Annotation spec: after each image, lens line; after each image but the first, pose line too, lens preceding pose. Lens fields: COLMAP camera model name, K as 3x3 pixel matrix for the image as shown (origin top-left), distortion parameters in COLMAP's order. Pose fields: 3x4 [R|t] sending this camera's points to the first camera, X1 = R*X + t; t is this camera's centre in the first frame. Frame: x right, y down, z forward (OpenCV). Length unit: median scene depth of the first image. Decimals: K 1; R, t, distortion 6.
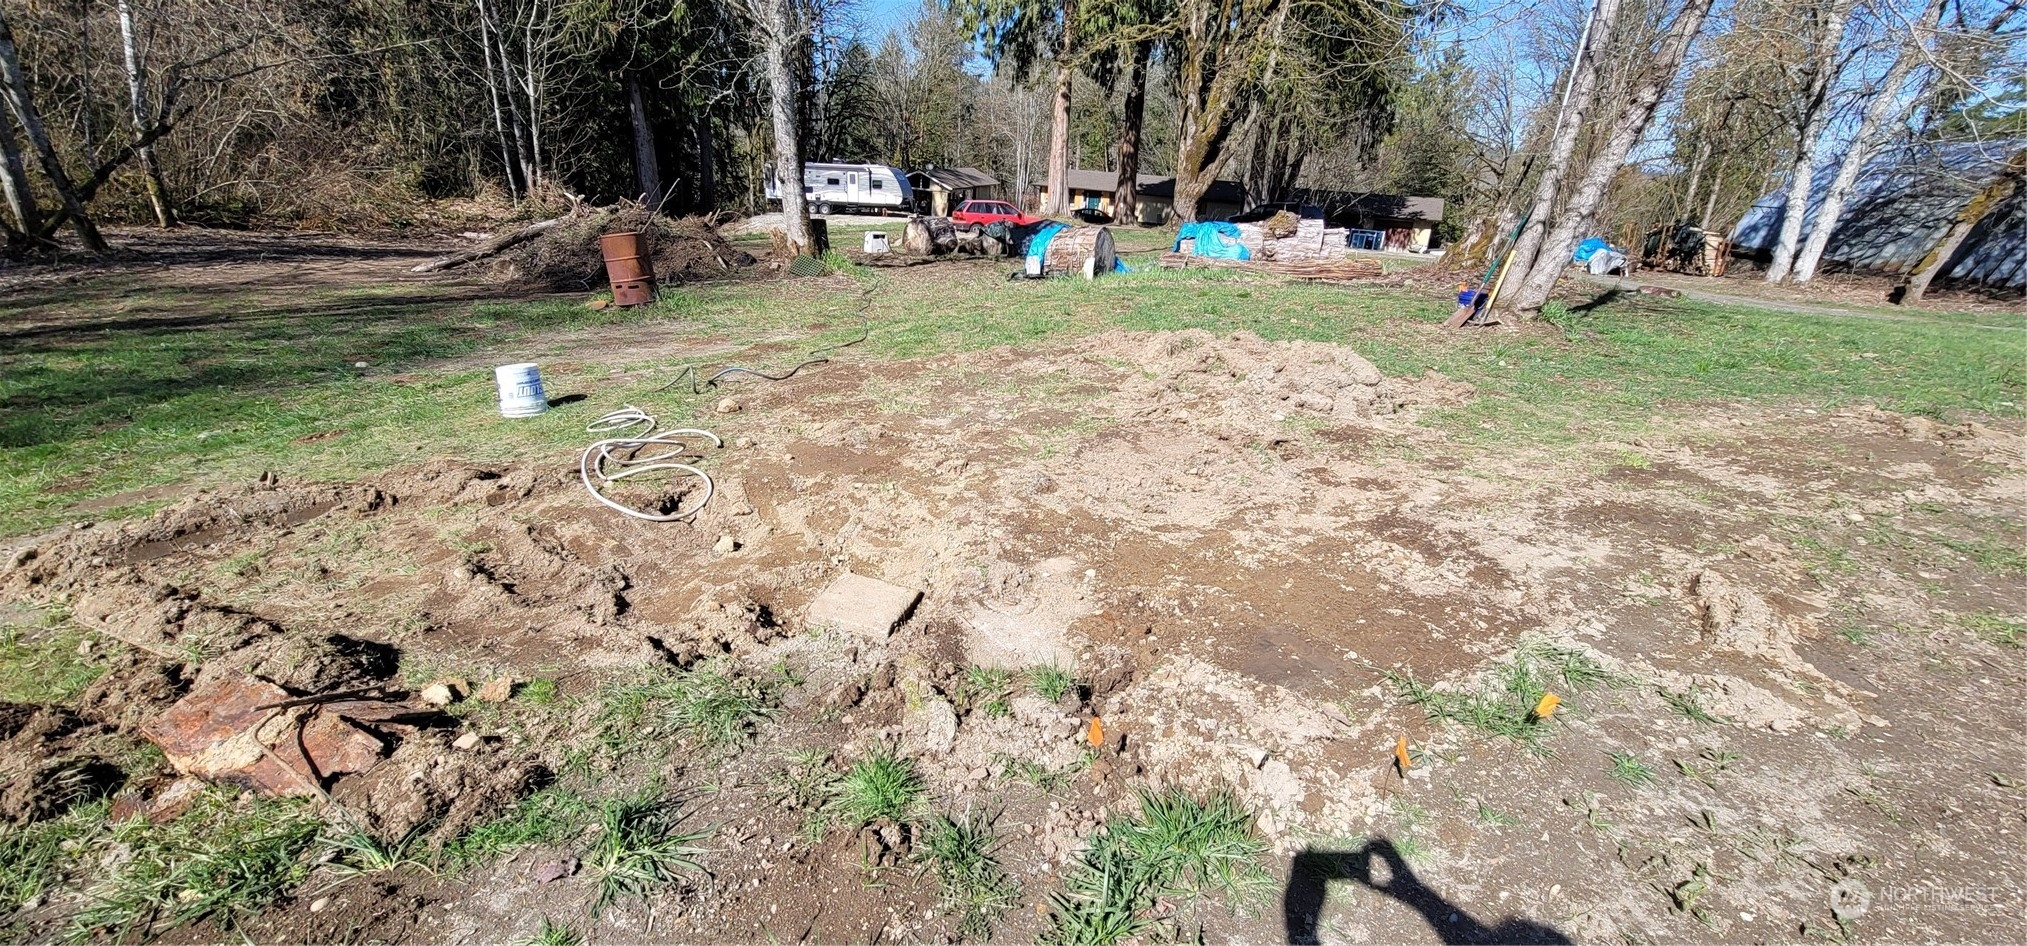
lens RADIAL K [[822.1, 0, 1029.0], [0, 822.1, 467.8], [0, 0, 1]] dist [-0.007883, 0.001371]
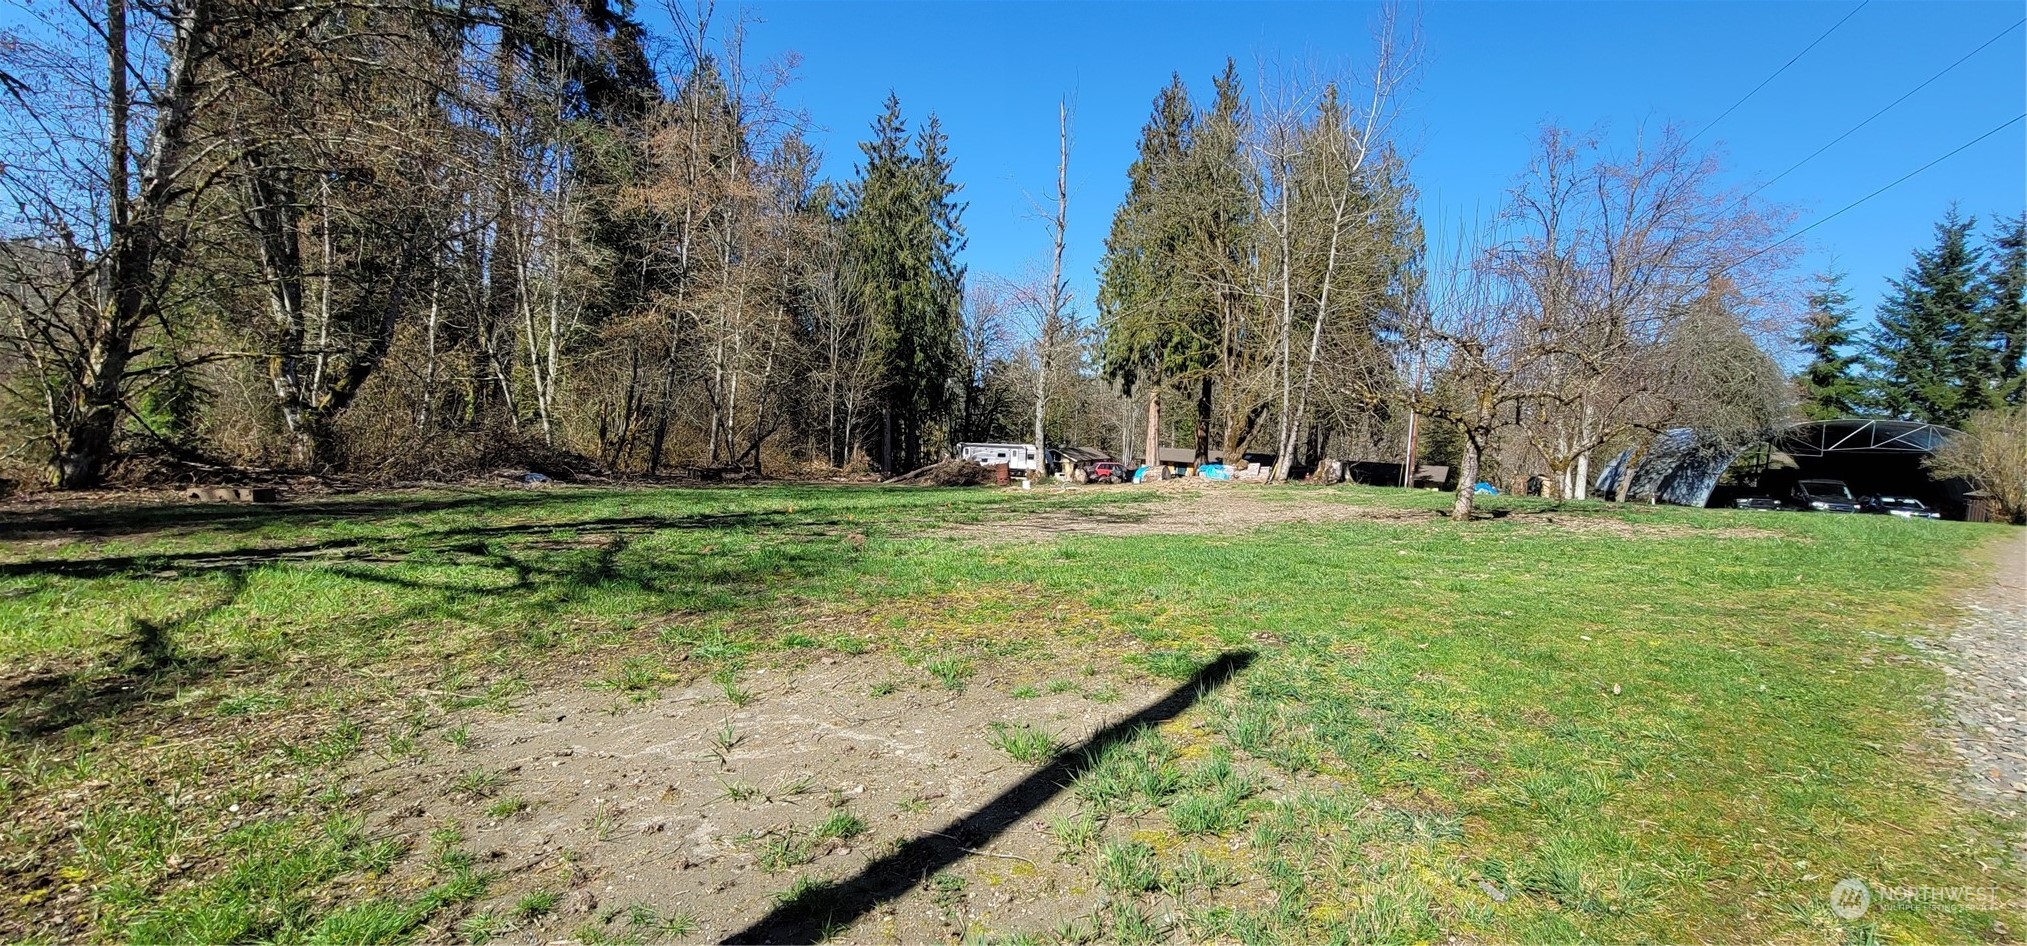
lens RADIAL K [[822.1, 0, 1009.9], [0, 822.1, 470.4], [0, 0, 1]] dist [-0.007883, 0.001371]
pose [[0.989484, 0.001055, -0.144642, -0.004024], [-0.047135, 0.947742, -0.315536, 0.147369], [0.136750, 0.319035, 0.937825, -0.388223]]
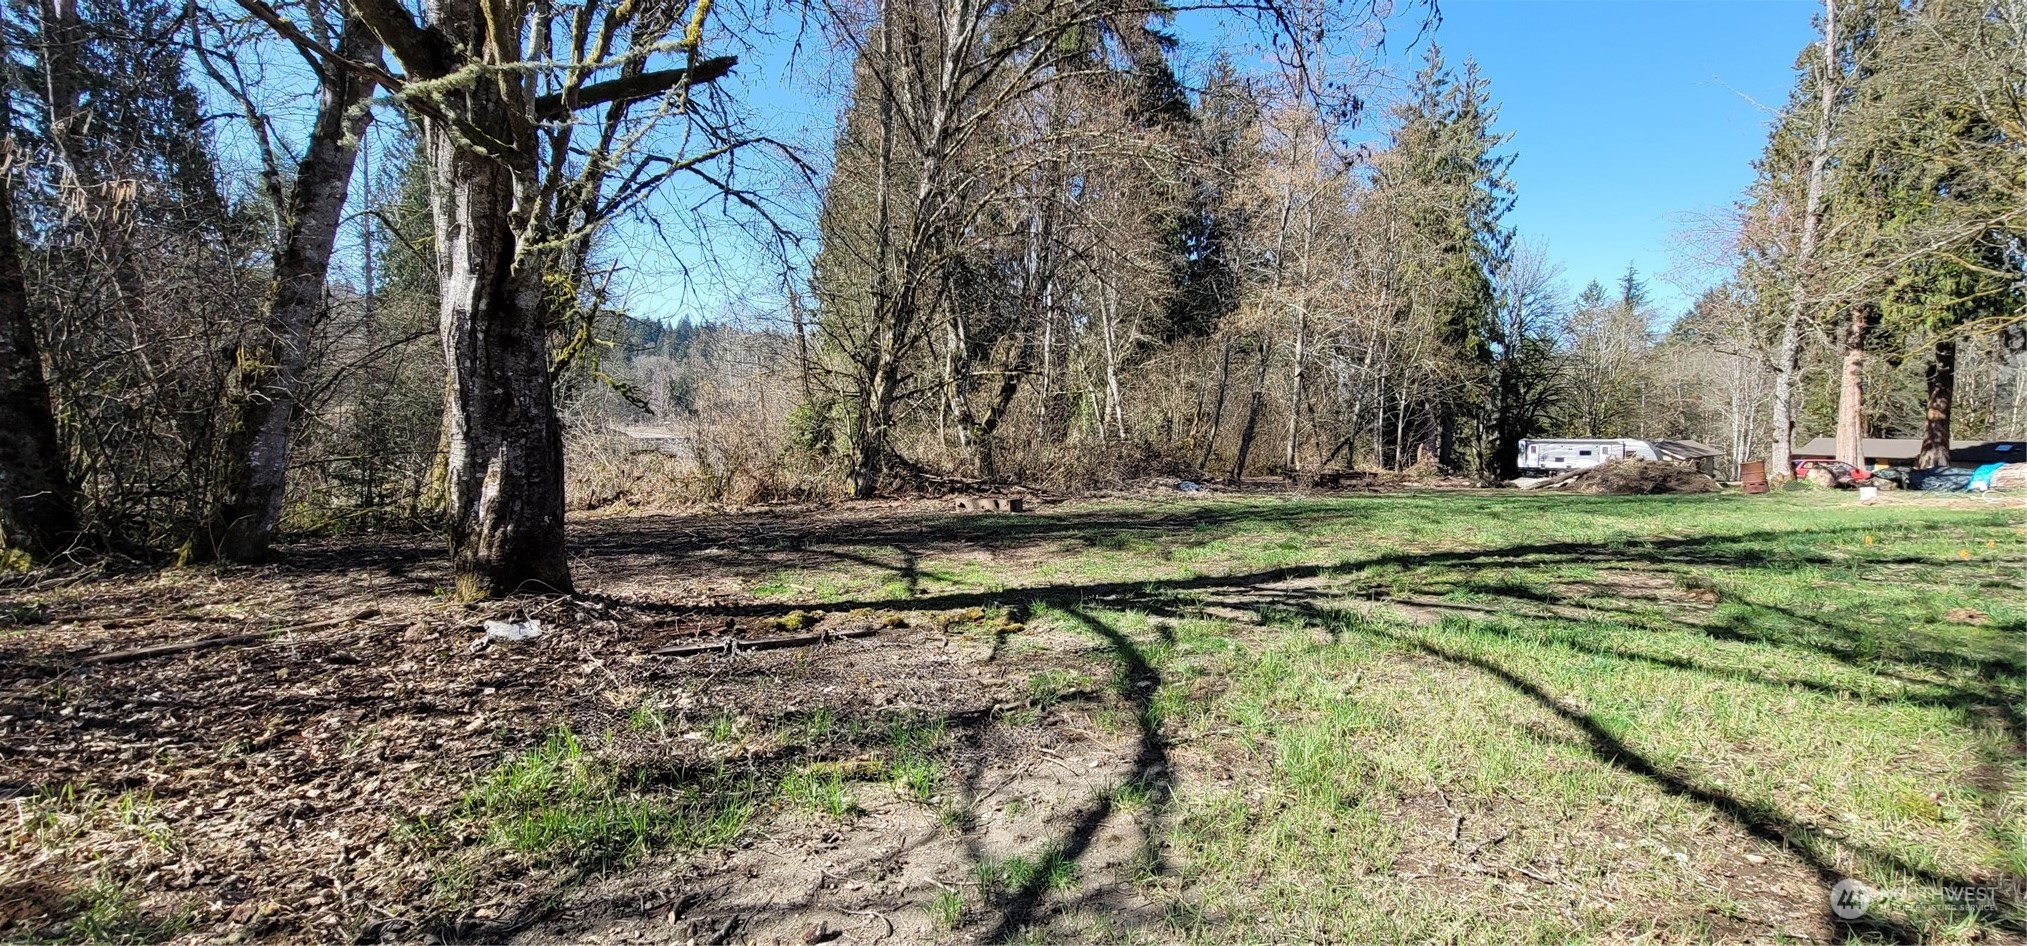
lens RADIAL K [[822.1, 0, 1010.2], [0, 822.1, 469.4], [0, 0, 1]] dist [-0.007883, 0.001371]
pose [[0.782489, -0.013137, -0.622525, -0.142785], [-0.189129, 0.947528, -0.257724, 0.142365], [0.593246, 0.319404, 0.738946, -0.379622]]
